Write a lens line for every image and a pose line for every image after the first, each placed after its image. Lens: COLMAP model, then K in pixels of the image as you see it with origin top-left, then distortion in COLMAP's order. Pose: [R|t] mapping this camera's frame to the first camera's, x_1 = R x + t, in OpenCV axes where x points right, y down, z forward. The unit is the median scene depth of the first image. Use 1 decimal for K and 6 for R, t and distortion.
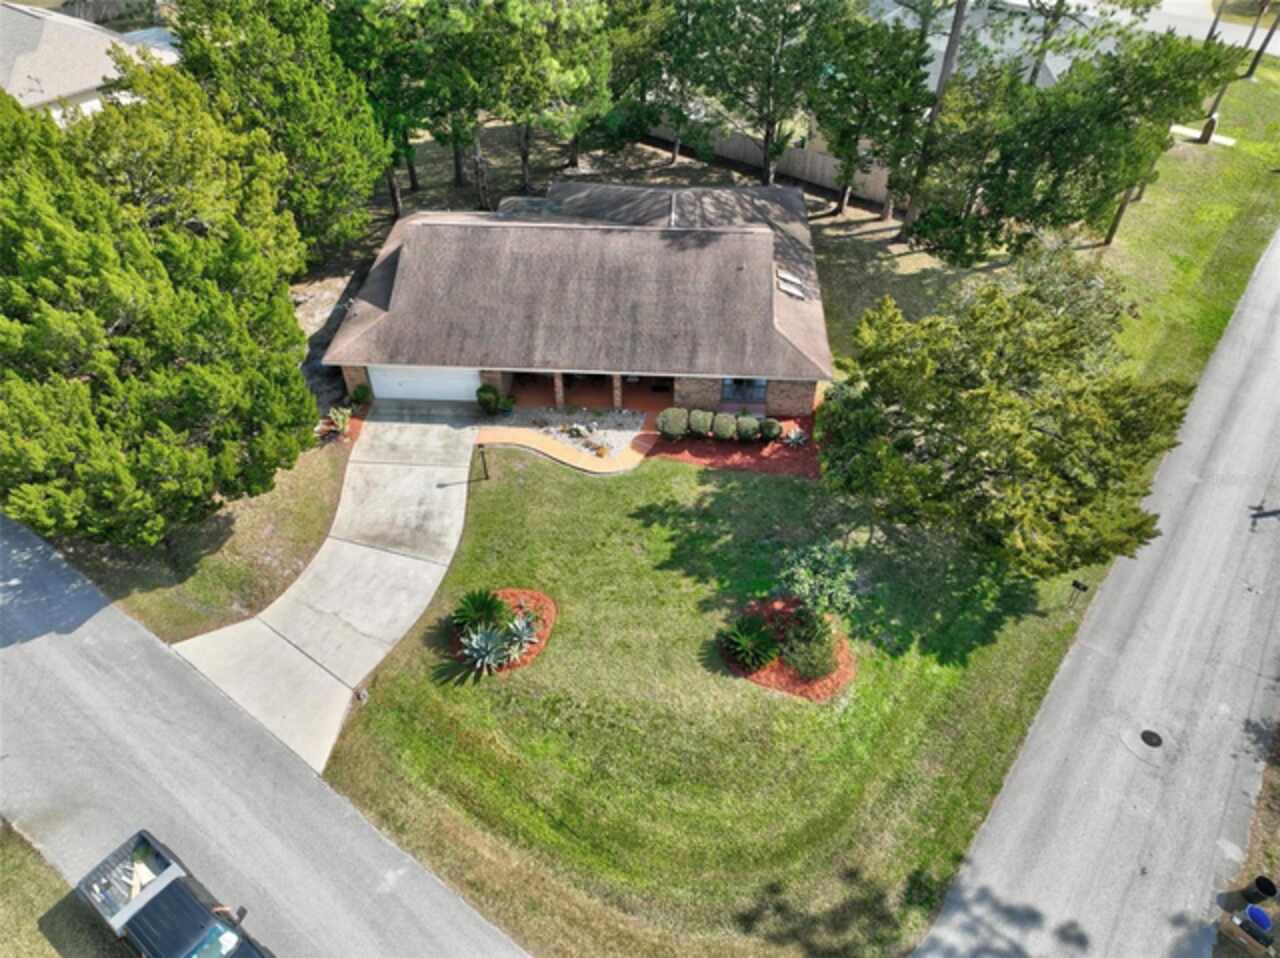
lens RADIAL K [[901.3, 0, 640.0], [0, 901.3, 479.0], [0, 0, 1]] dist [0.001748, 0.009474]
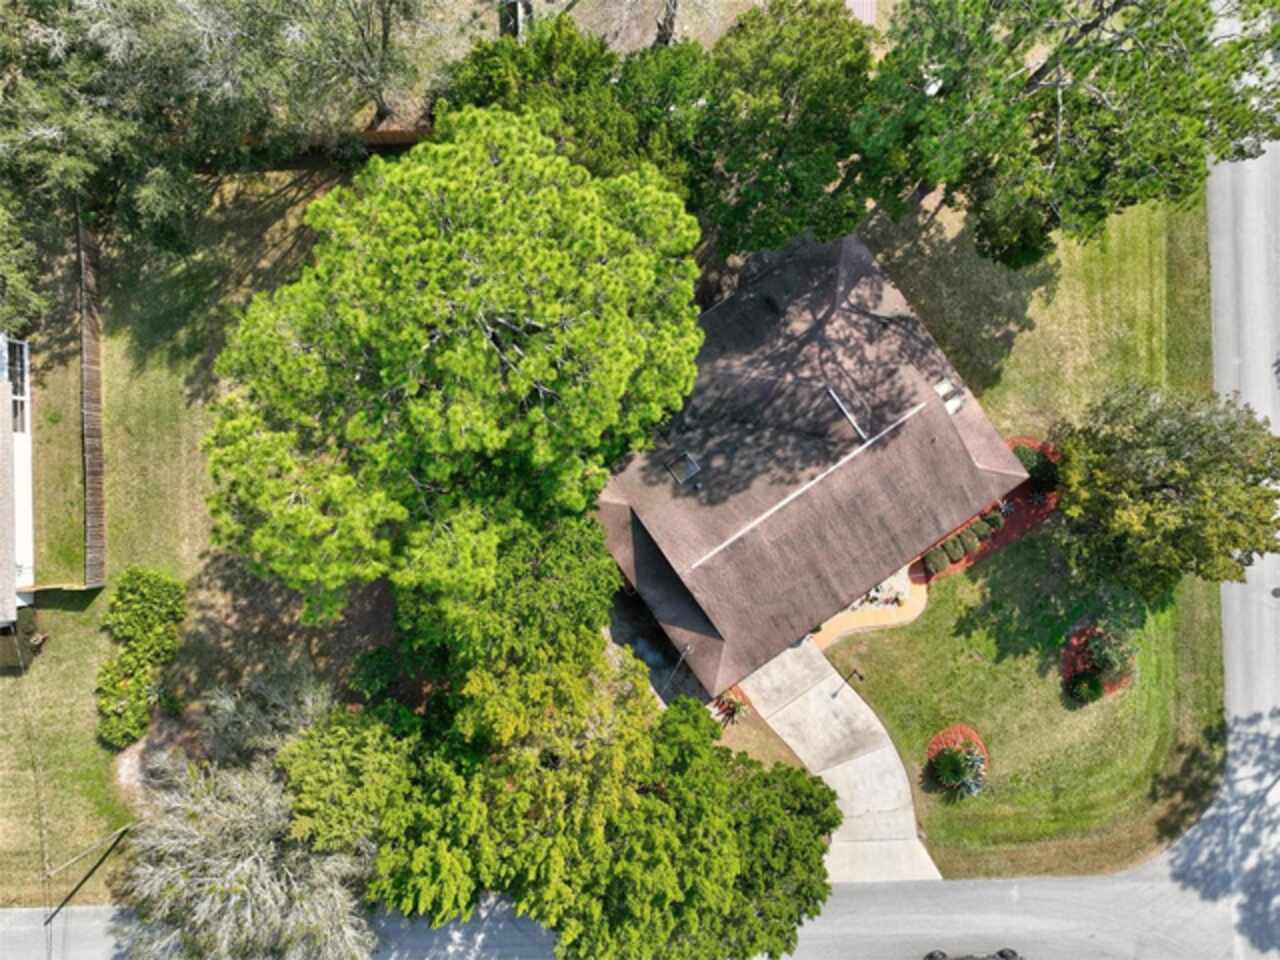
lens RADIAL K [[886.9, 0, 643.2], [0, 886.9, 483.1], [0, 0, 1]] dist [0.005021, 0.011499]
pose [[0.782201, -0.622839, 0.015269, -0.288384], [0.417167, 0.541792, 0.729680, -1.435267], [-0.462746, -0.564386, 0.683618, 0.387119]]
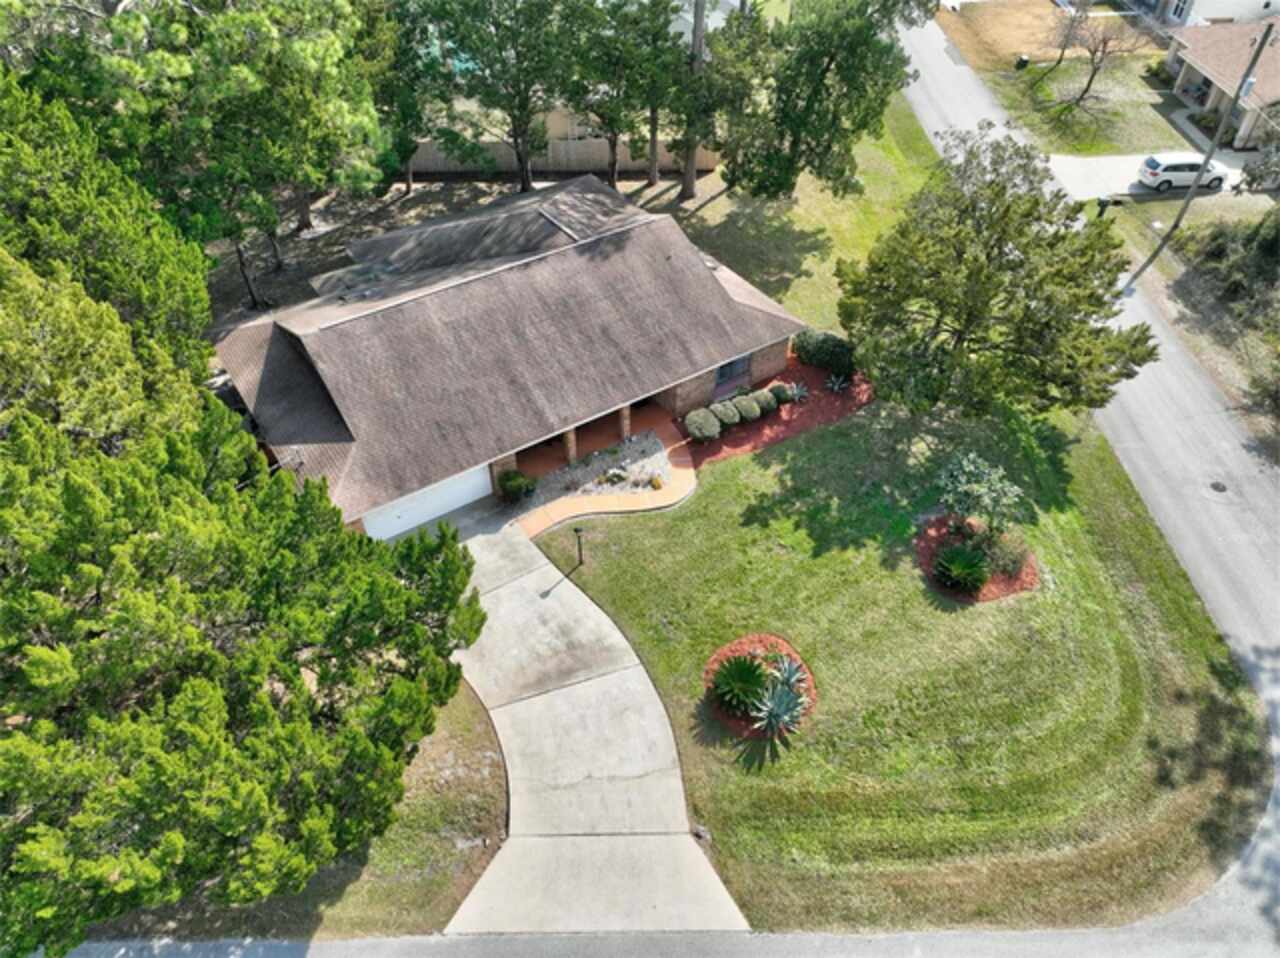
lens RADIAL K [[901.3, 0, 640.0], [0, 901.3, 479.0], [0, 0, 1]] dist [0.001748, 0.009474]
pose [[0.794575, -0.415938, 0.442319, -0.516064], [0.412731, 0.904313, 0.108955, -0.158408], [-0.445314, 0.095986, 0.890215, 0.197616]]
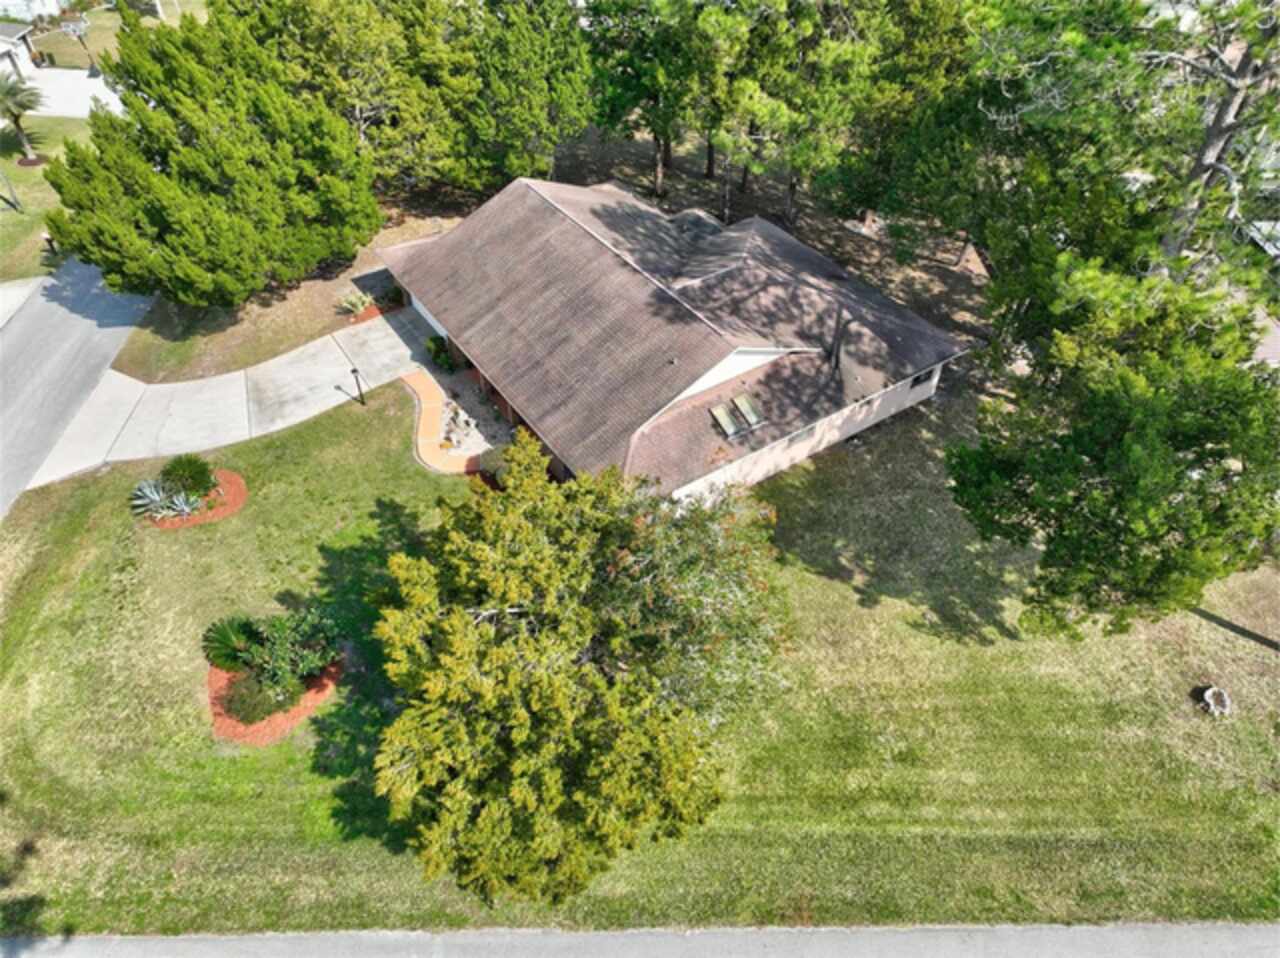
lens RADIAL K [[886.9, 0, 643.2], [0, 886.9, 482.1], [0, 0, 1]] dist [0.005021, 0.011499]
pose [[0.610979, 0.554589, -0.564921, 0.735041], [-0.543488, 0.812712, 0.210049, -0.352862], [0.575608, 0.178692, 0.797962, 0.392209]]
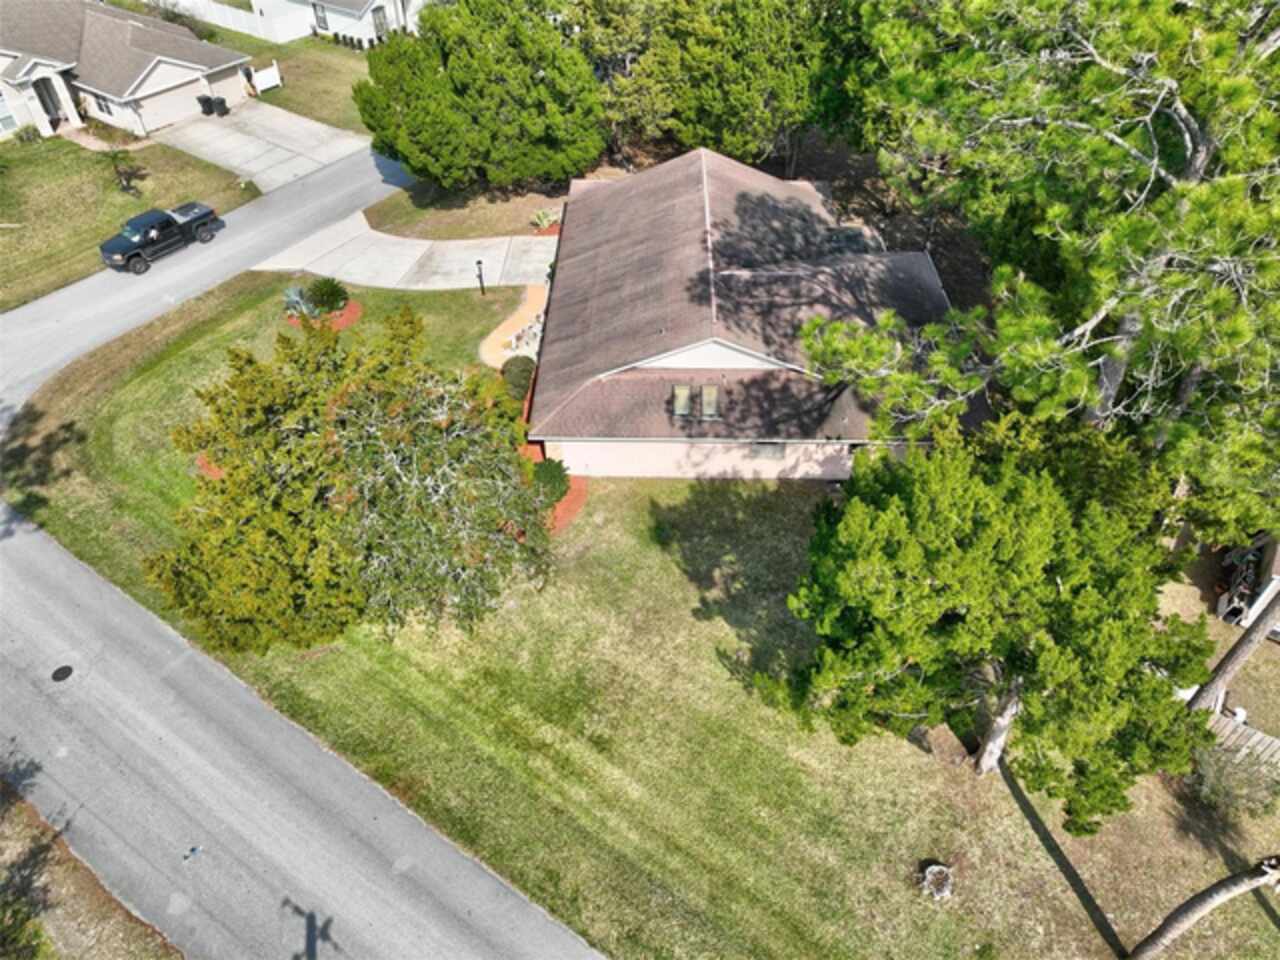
lens RADIAL K [[886.9, 0, 643.2], [0, 886.9, 483.1], [0, 0, 1]] dist [0.005021, 0.011499]
pose [[0.044082, 0.696207, -0.716486, 0.979340], [-0.680256, 0.546154, 0.488843, -0.659977], [0.731648, 0.465845, 0.497674, 0.723625]]
